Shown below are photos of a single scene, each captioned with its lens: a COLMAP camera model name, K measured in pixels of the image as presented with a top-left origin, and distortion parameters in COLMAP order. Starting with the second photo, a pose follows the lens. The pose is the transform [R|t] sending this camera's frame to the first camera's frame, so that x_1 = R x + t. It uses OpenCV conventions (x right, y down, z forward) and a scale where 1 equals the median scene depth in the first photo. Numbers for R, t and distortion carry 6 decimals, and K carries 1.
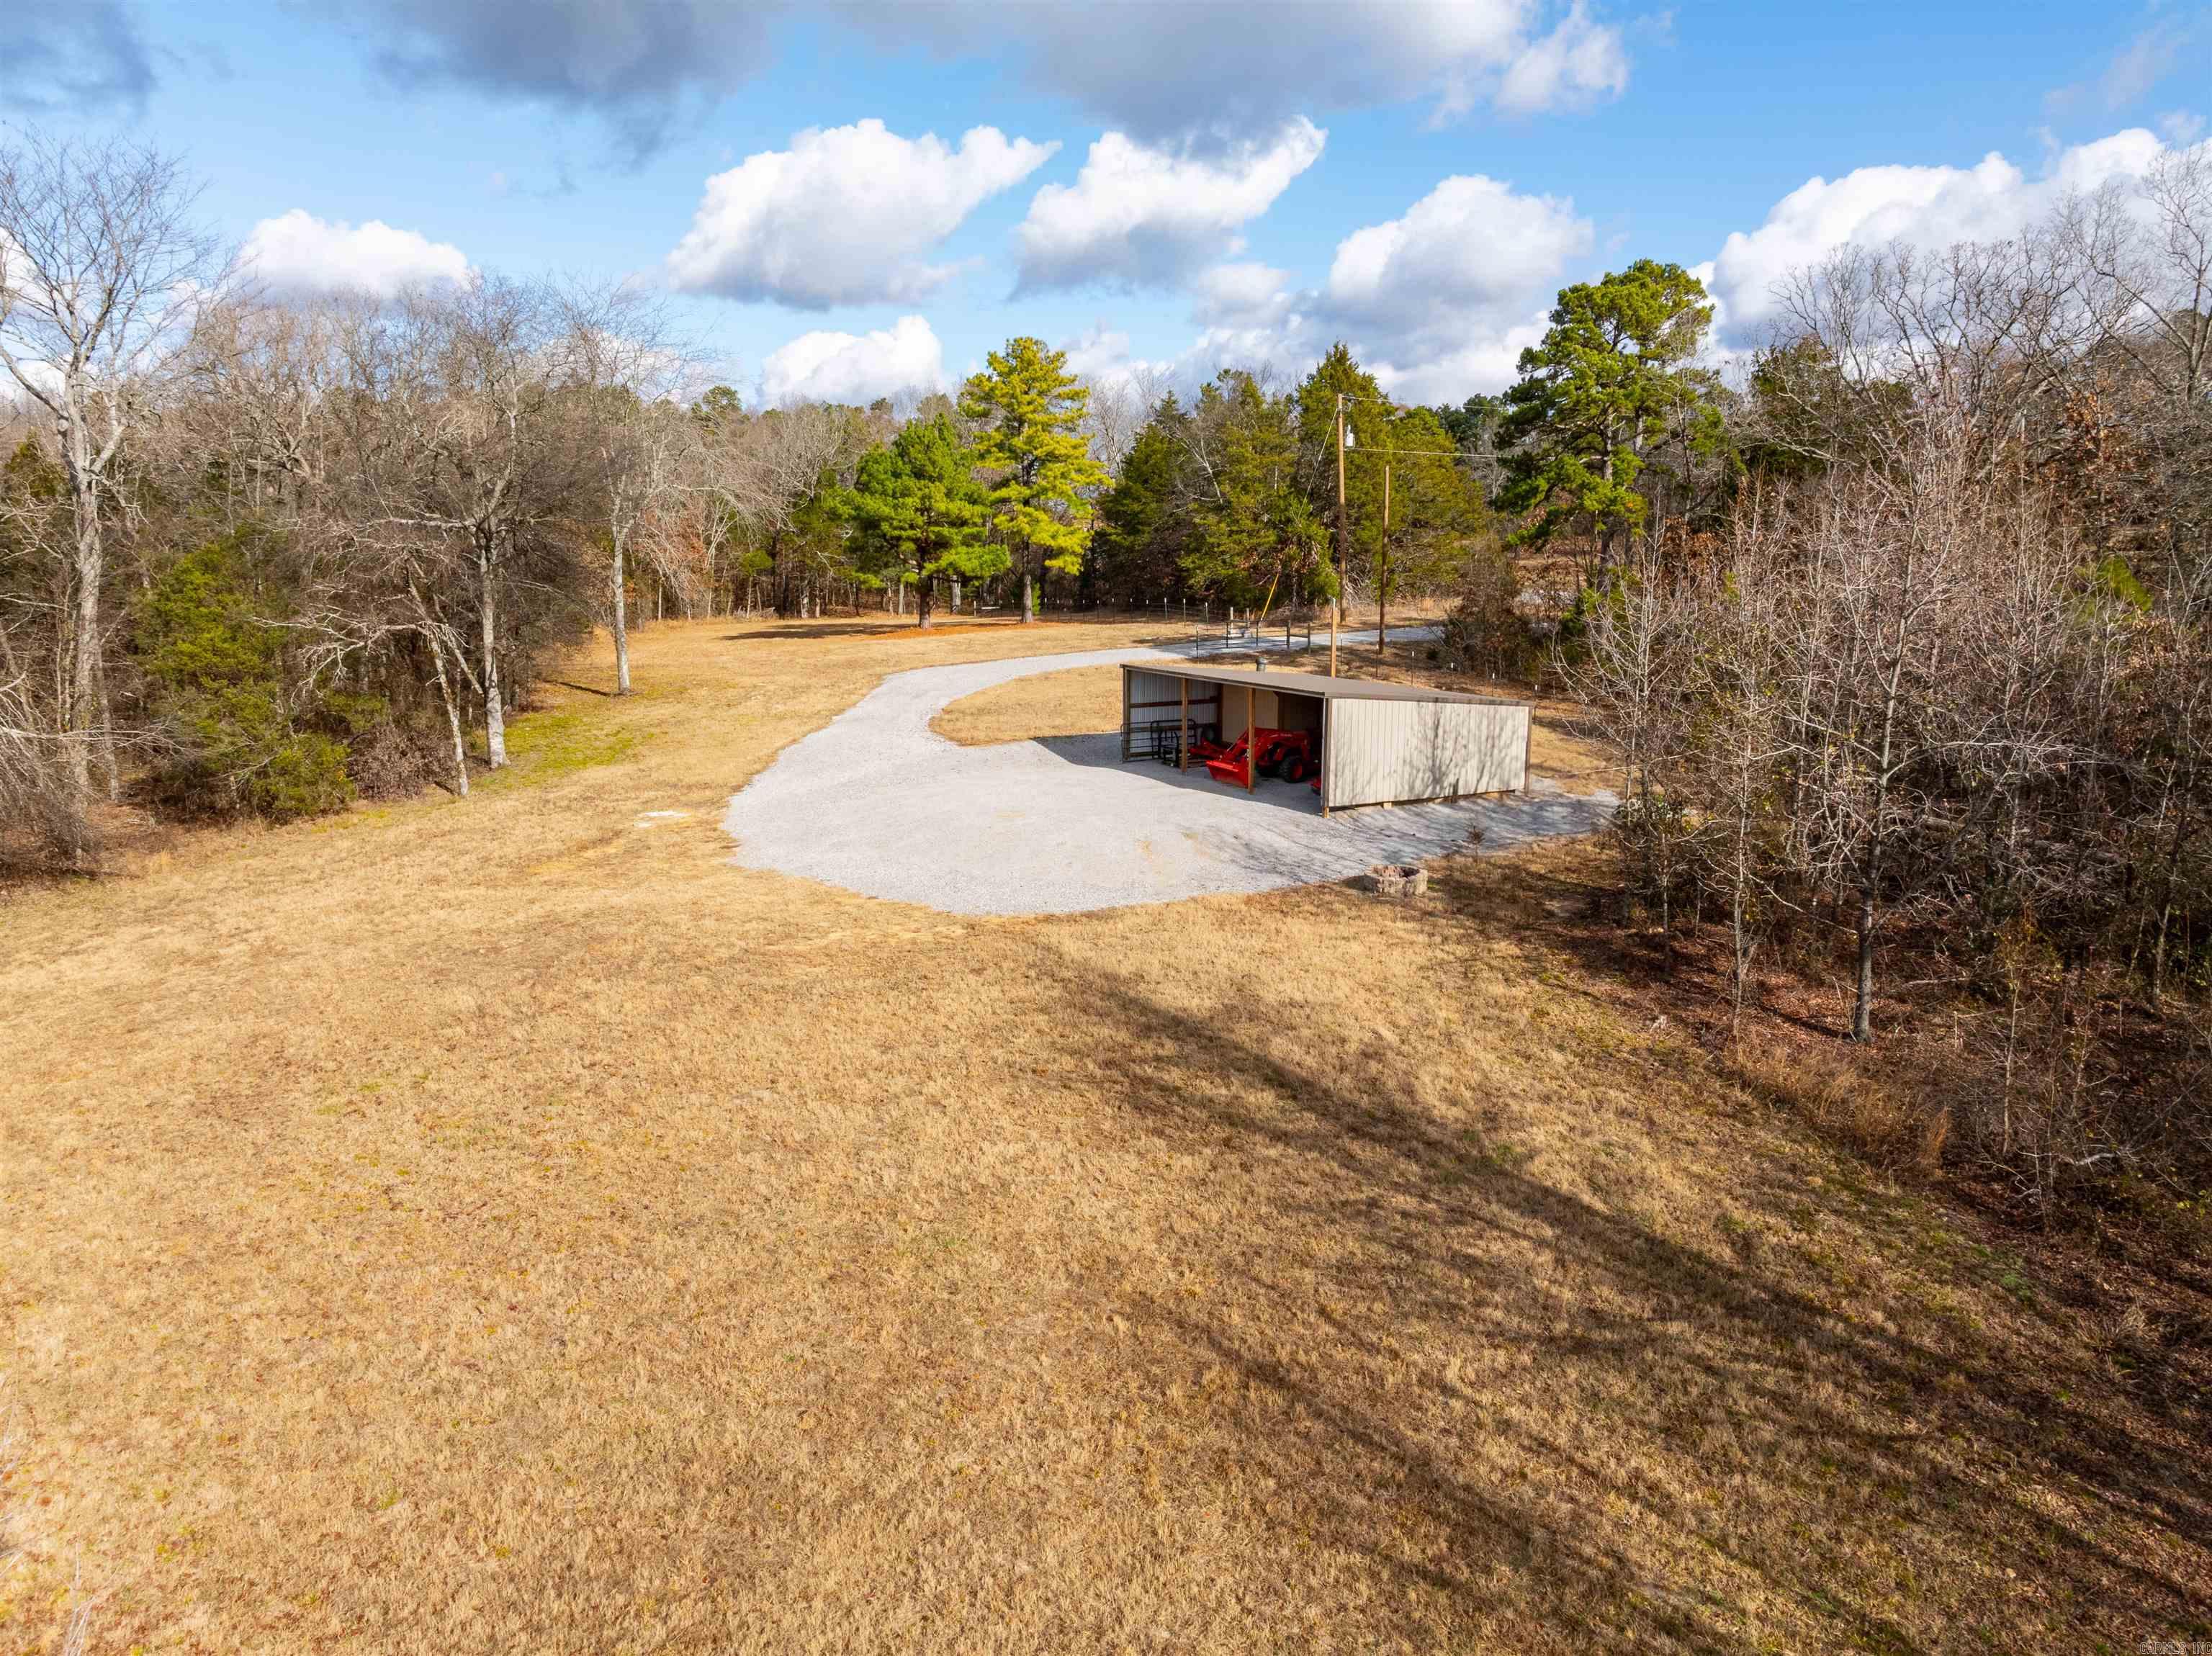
lens RADIAL K [[1560.8, 0, 1106.0], [0, 1560.8, 828.0], [0, 0, 1]] dist [0.000971, -0.102321]
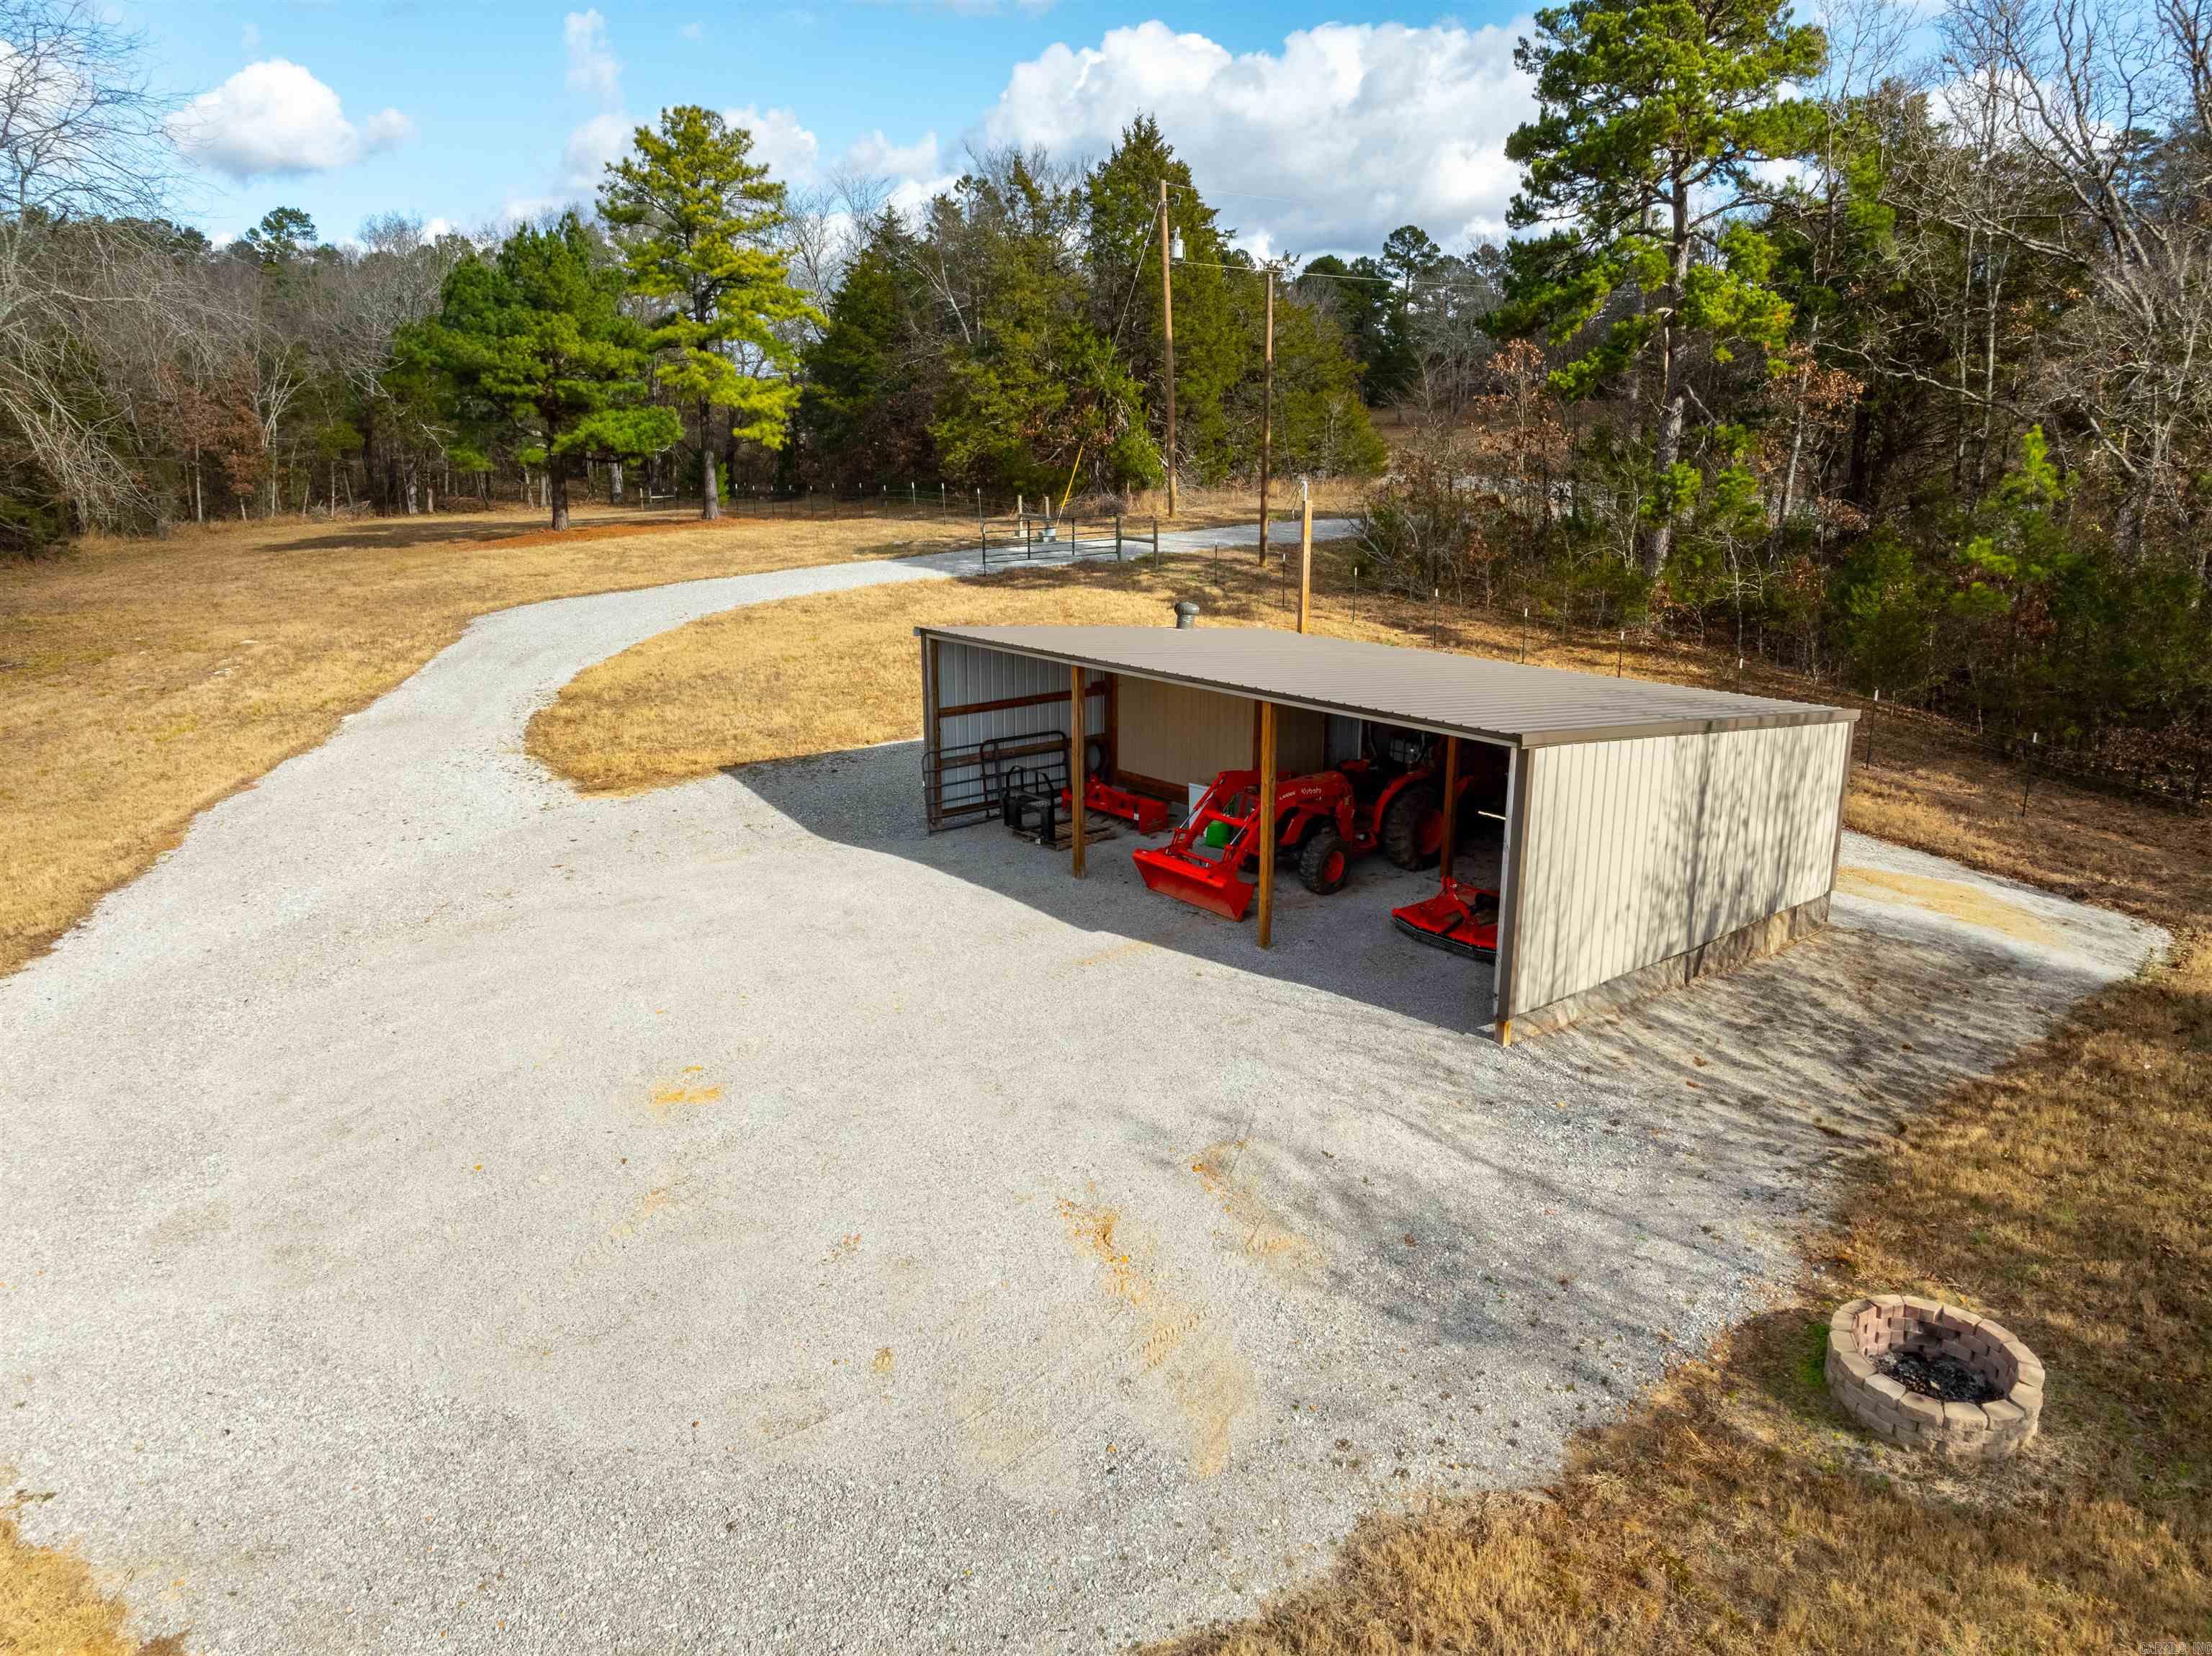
lens RADIAL K [[1559.7, 0, 1106.0], [0, 1559.7, 828.0], [0, 0, 1]] dist [-0.038447, -0.002866]
pose [[0.981569, -0.048206, 0.184930, -0.012820], [0.034463, 0.996449, 0.076825, -0.042879], [-0.187976, -0.069036, 0.979744, 0.285986]]
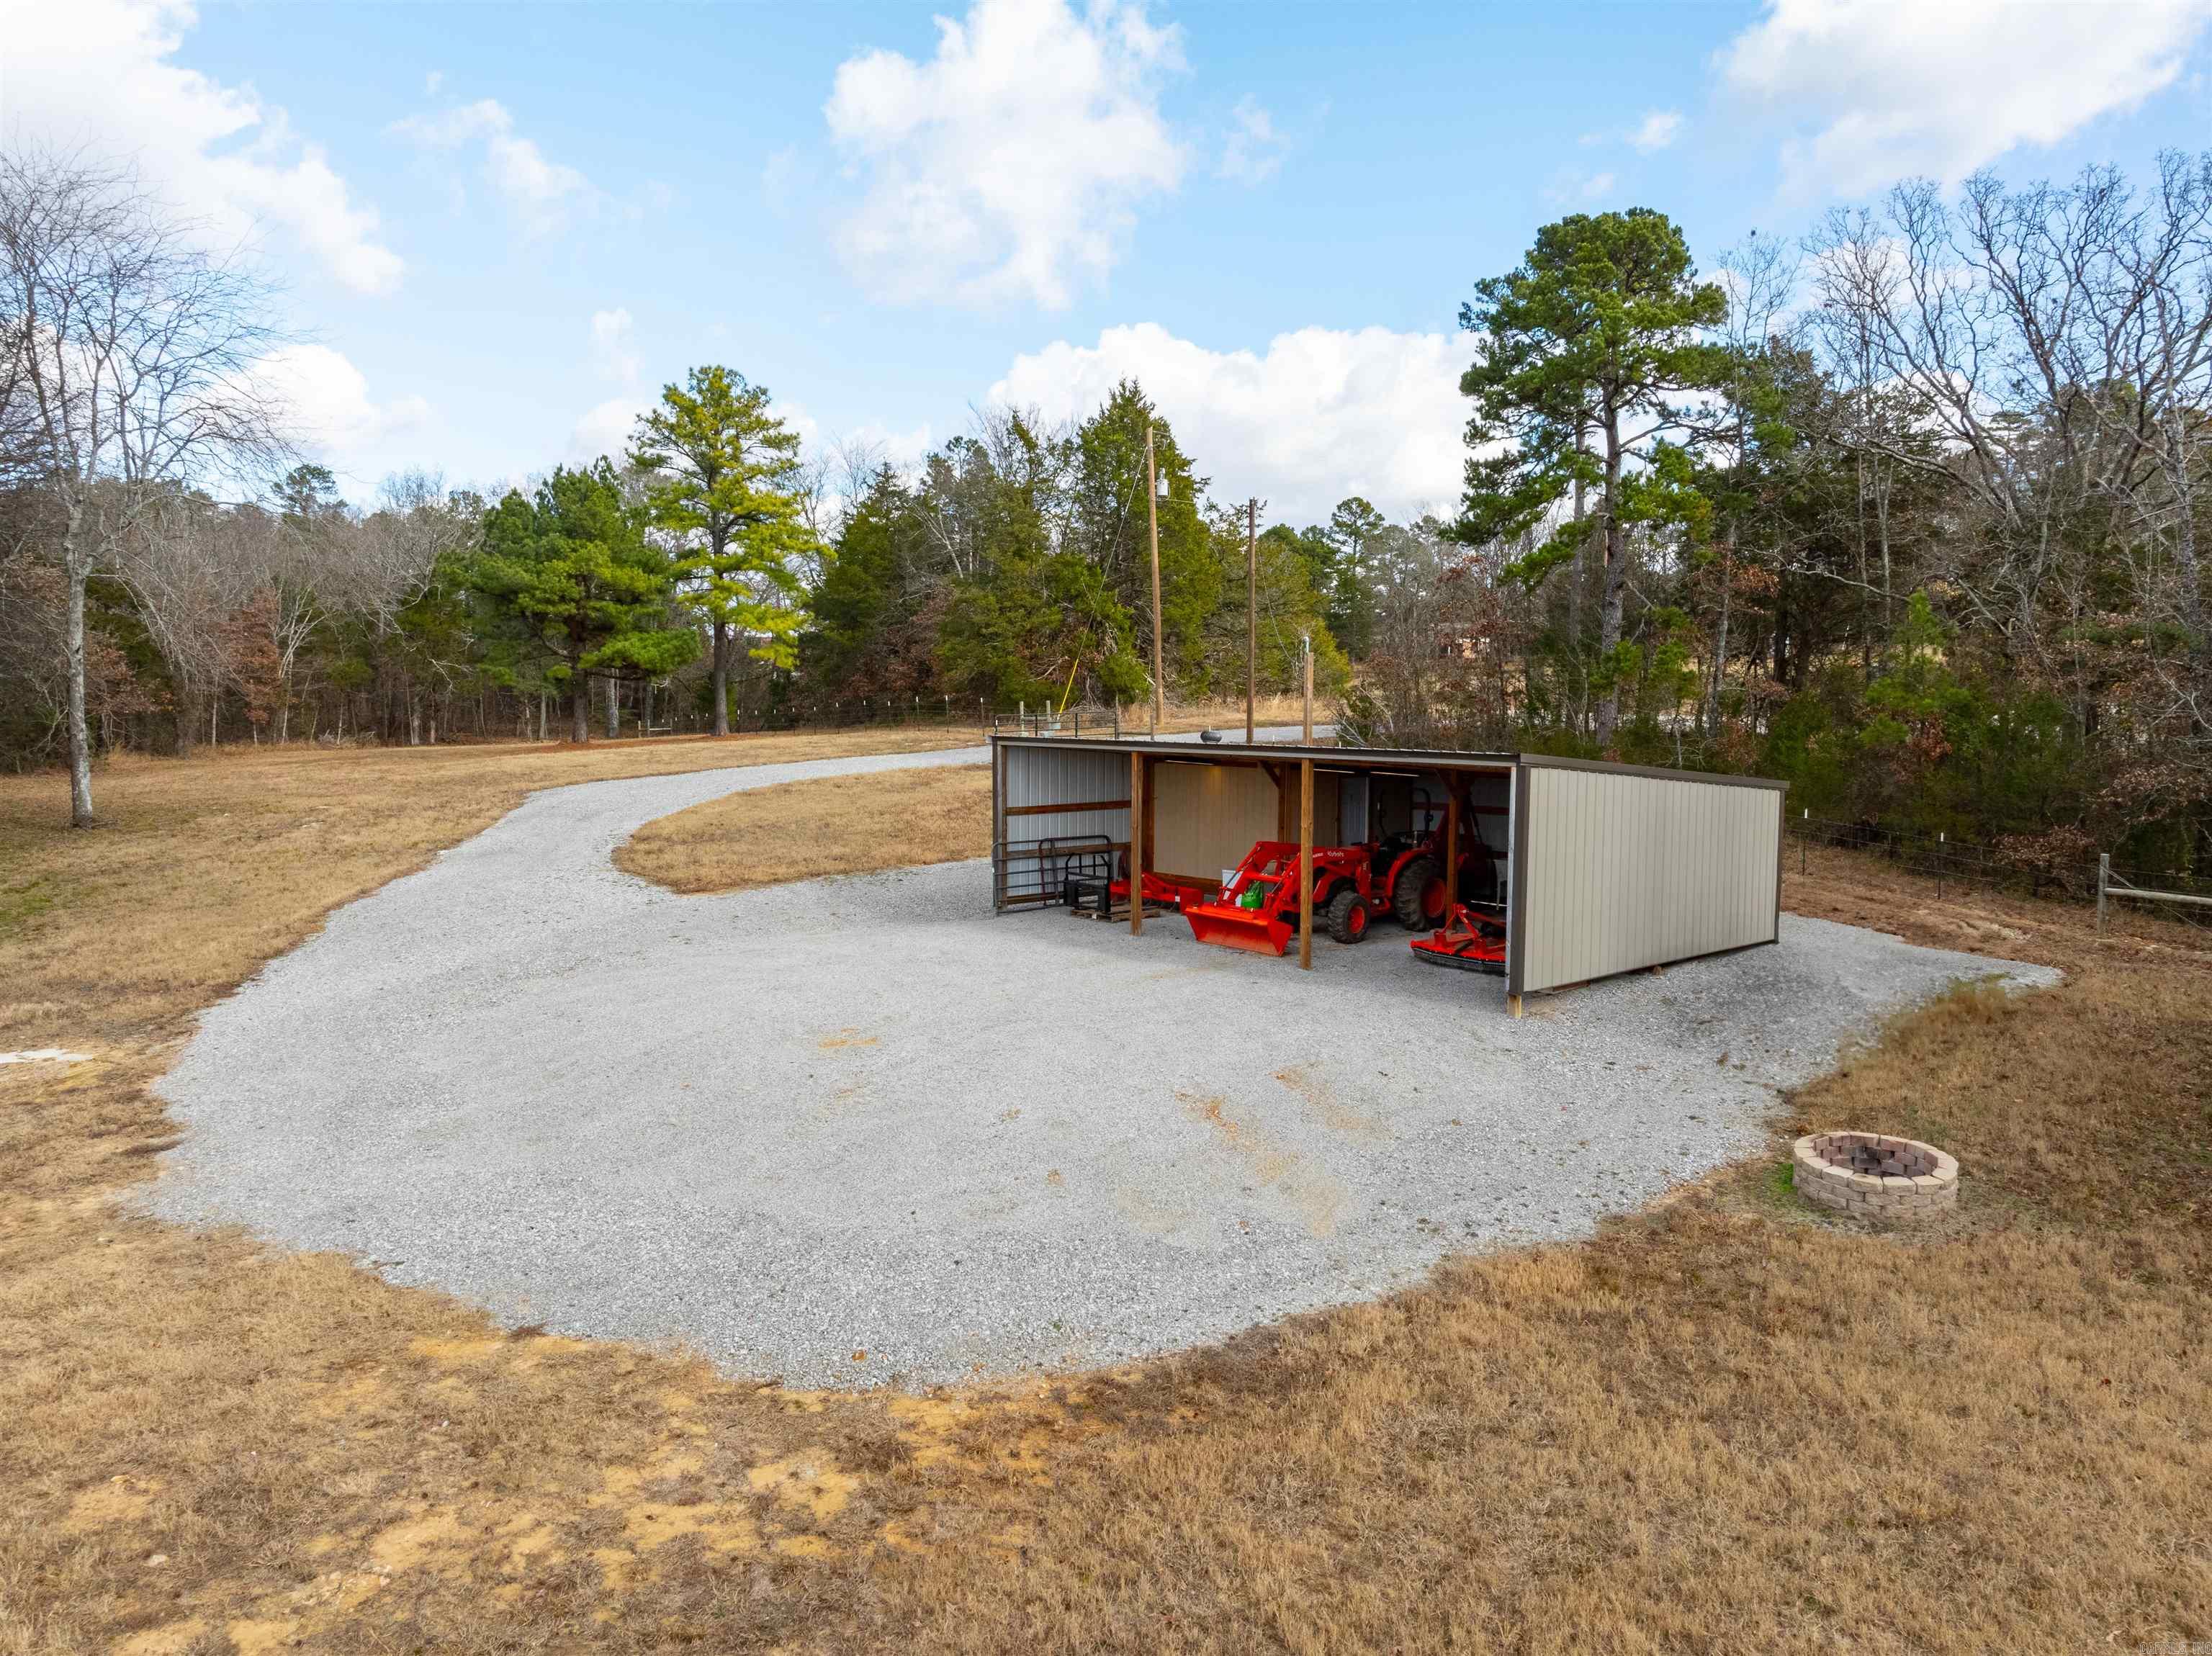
lens RADIAL K [[1560.8, 0, 1106.0], [0, 1560.8, 828.0], [0, 0, 1]] dist [0.000971, -0.102321]
pose [[0.975396, -0.016721, 0.219826, -0.038936], [0.037746, 0.995062, -0.091794, -0.011165], [-0.217206, 0.097833, 0.971211, 0.249746]]
